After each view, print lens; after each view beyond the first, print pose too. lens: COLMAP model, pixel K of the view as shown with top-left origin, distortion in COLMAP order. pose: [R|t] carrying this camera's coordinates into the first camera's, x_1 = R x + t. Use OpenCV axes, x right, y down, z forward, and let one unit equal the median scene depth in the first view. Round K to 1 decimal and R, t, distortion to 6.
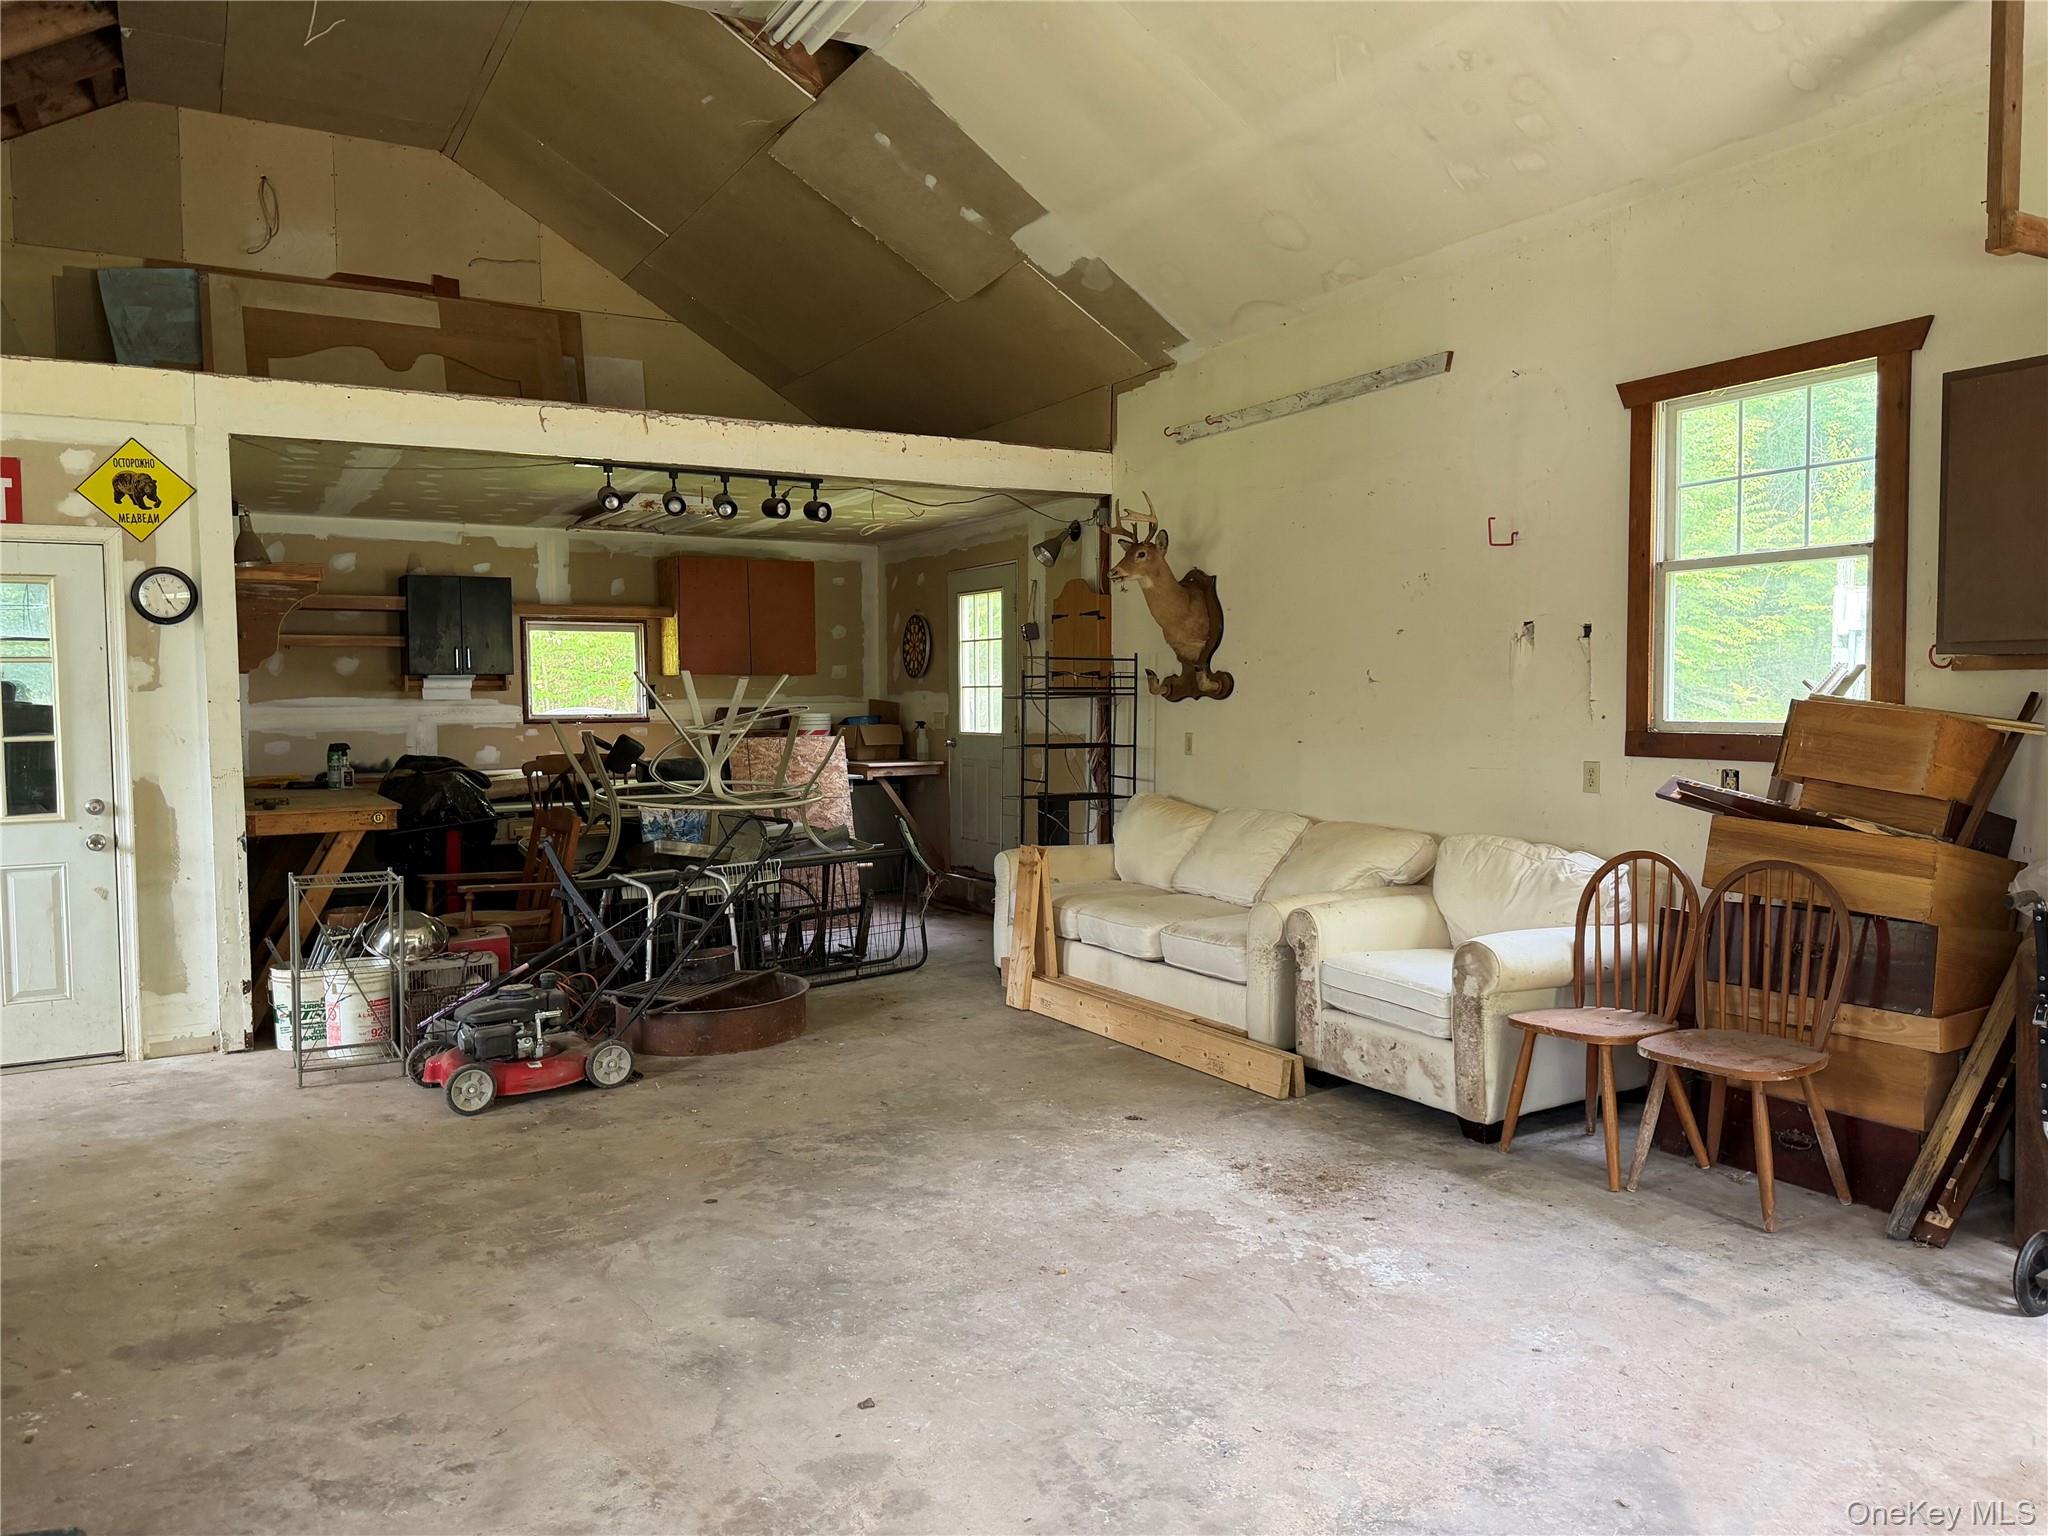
lens RADIAL K [[1456.7, 0, 1041.2], [0, 1456.7, 774.9], [0, 0, 1]] dist [0.054651, -0.069548]
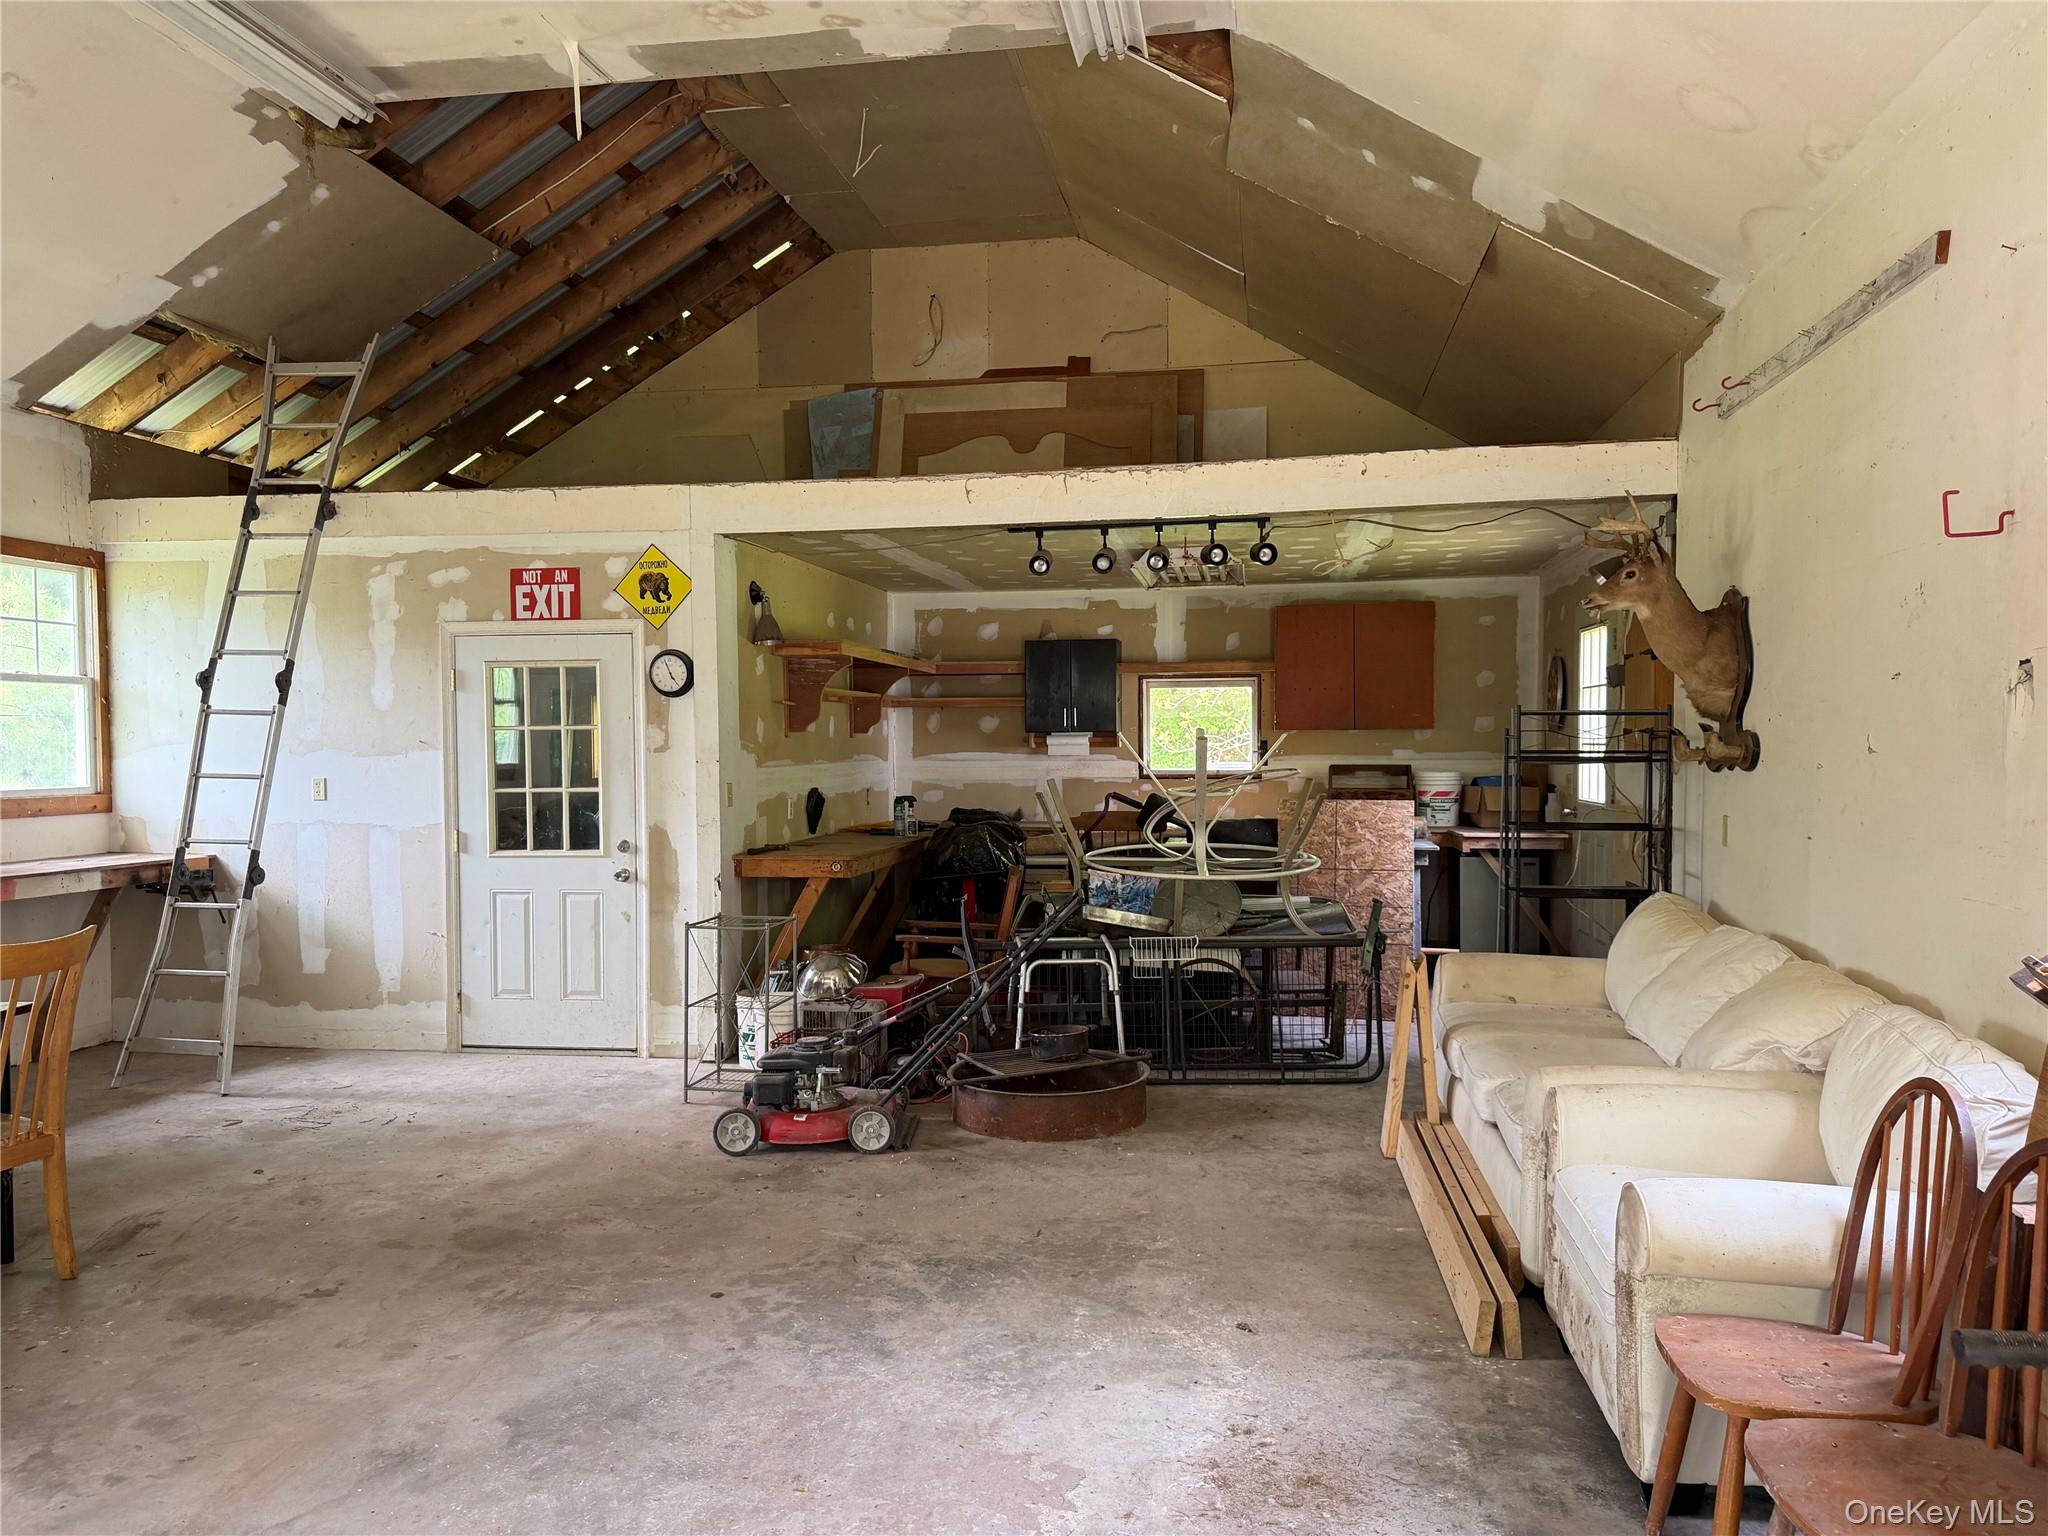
lens RADIAL K [[1456.7, 0, 945.9], [0, 1456.7, 776.9], [0, 0, 1]] dist [0.054651, -0.069548]
pose [[0.761599, 0.019063, -0.647768, 0.348604], [-0.037687, 0.999178, -0.014905, -0.027818], [0.646952, 0.035765, 0.761692, 0.241388]]
